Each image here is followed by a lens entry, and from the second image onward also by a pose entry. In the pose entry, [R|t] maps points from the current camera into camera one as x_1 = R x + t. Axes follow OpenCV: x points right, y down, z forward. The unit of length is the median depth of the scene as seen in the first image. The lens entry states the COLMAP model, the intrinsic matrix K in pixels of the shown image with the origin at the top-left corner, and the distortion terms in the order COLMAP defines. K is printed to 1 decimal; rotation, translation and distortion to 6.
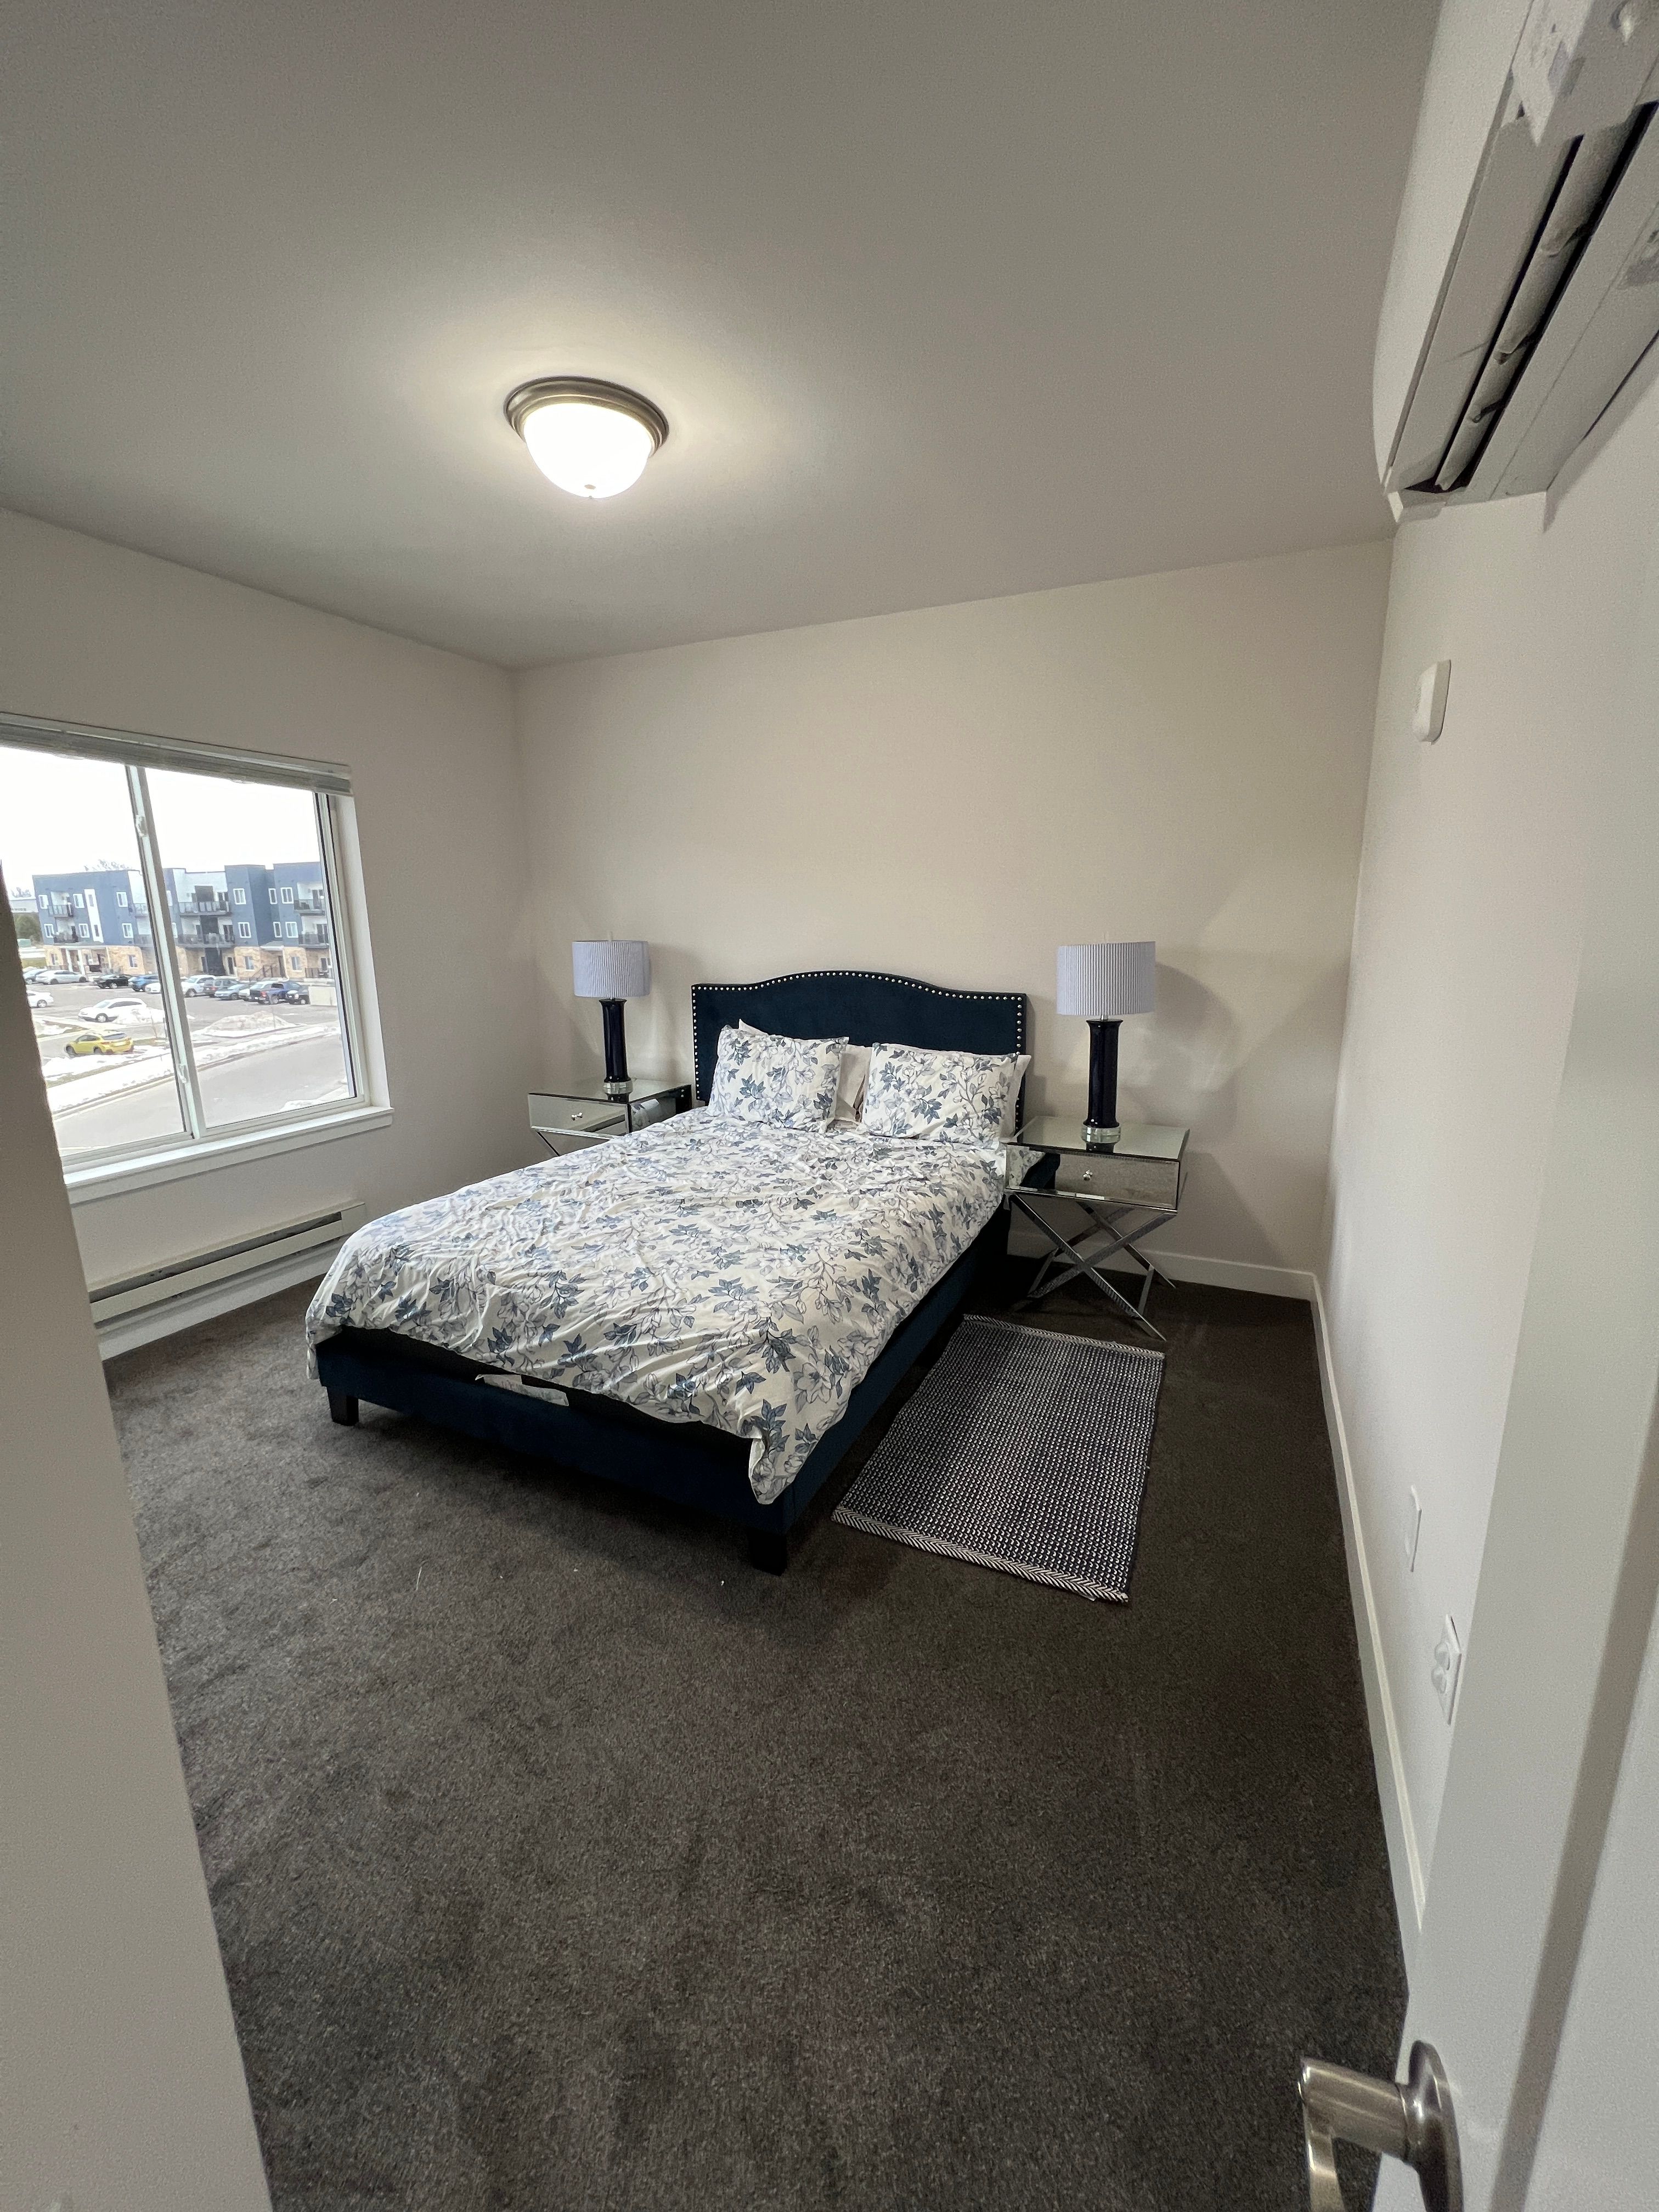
lens RADIAL K [[882.9, 0, 841.5], [0, 882.9, 1106.3], [0, 0, 1]] dist [-0.002817, 0.001184]
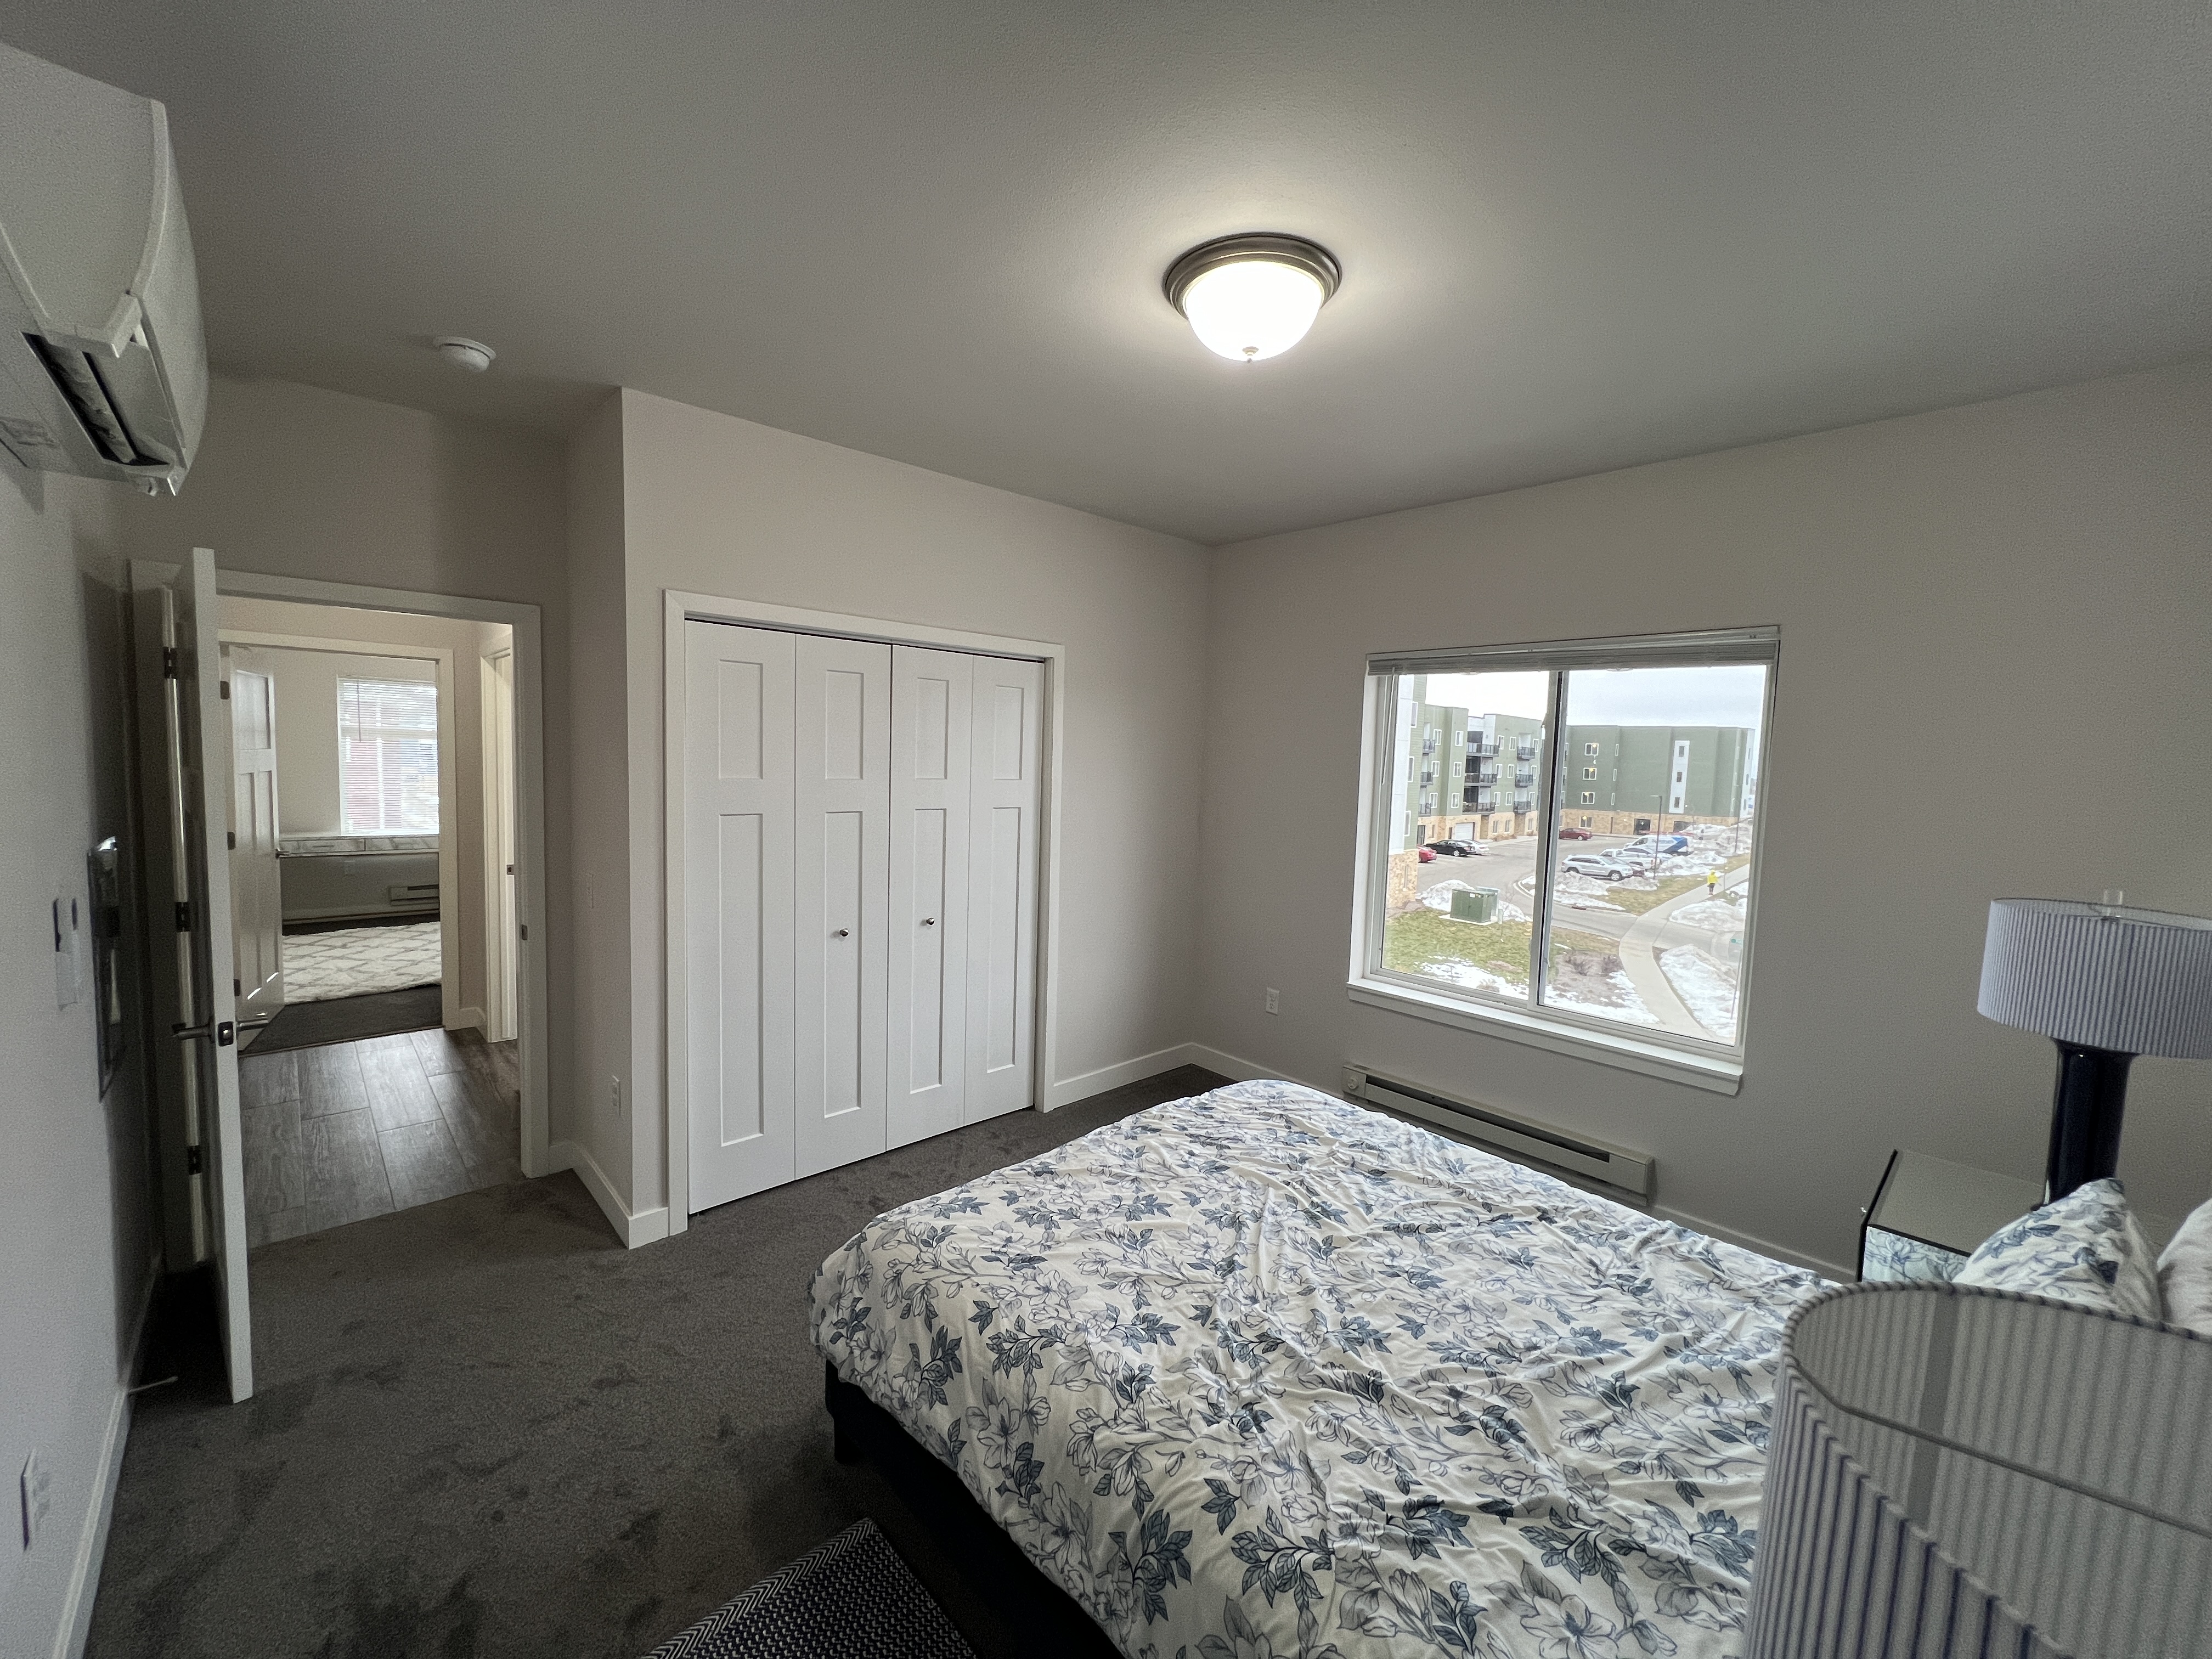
lens RADIAL K [[882.9, 0, 1111.2], [0, 882.9, 839.0], [0, 0, 1]] dist [-0.002817, 0.001184]
pose [[-0.383794, 0.078232, -0.920099, 0.519297], [-0.224565, 0.958584, 0.175175, -0.294761], [0.895697, 0.273853, -0.350330, 1.100745]]
